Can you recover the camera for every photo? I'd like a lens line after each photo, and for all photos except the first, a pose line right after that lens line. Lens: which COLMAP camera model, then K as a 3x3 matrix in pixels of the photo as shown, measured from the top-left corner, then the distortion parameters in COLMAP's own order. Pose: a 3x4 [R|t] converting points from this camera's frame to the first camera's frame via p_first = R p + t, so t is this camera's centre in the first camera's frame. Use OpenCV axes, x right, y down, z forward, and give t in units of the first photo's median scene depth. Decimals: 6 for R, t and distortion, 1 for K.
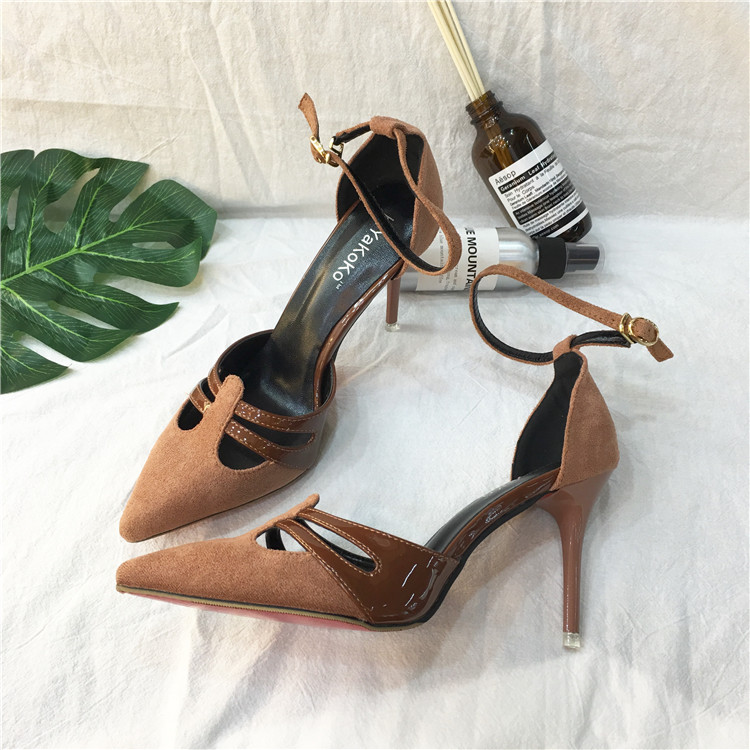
lens RADIAL K [[876.2, 0, 371.6], [0, 876.2, 371.2], [0, 0, 1]] dist [0.116068, -0.167368]
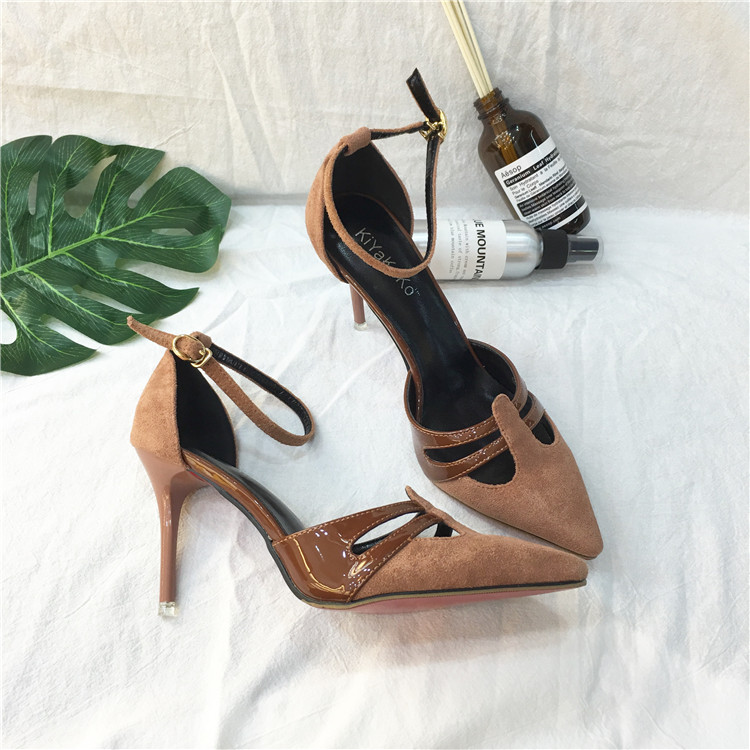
lens RADIAL K [[876.2, 0, 371.6], [0, 876.2, 371.2], [0, 0, 1]] dist [0.116068, -0.167368]
pose [[0.998806, 0.005291, 0.048557, -0.064537], [-0.006793, 0.999502, 0.030829, -0.012988], [-0.048369, -0.031122, 0.998345, -0.050317]]
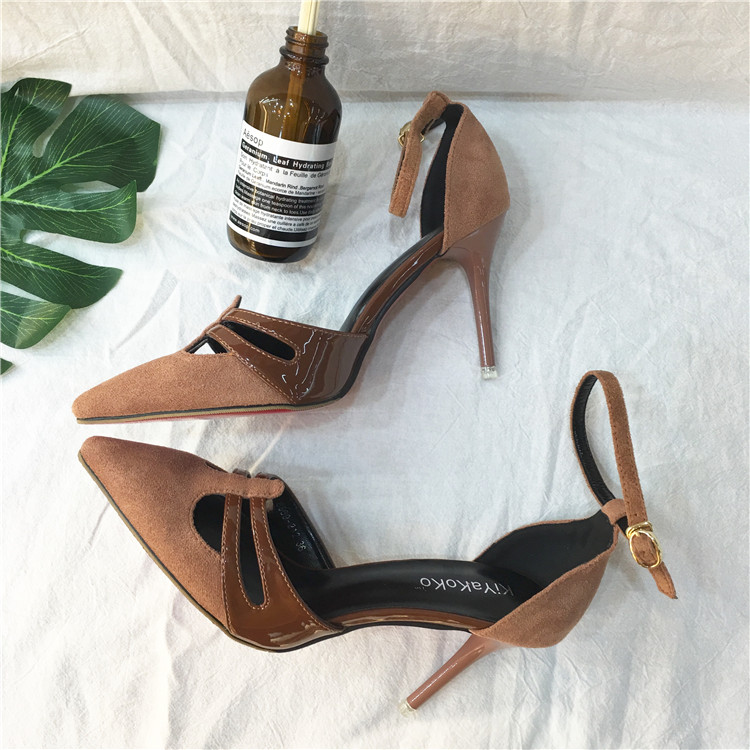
lens RADIAL K [[876.2, 0, 371.6], [0, 876.2, 371.2], [0, 0, 1]] dist [0.116068, -0.167368]
pose [[0.999663, 0.012192, -0.022899, 0.048617], [0.001780, 0.848364, 0.529410, -0.445164], [0.025881, -0.529273, 0.848057, 0.208966]]
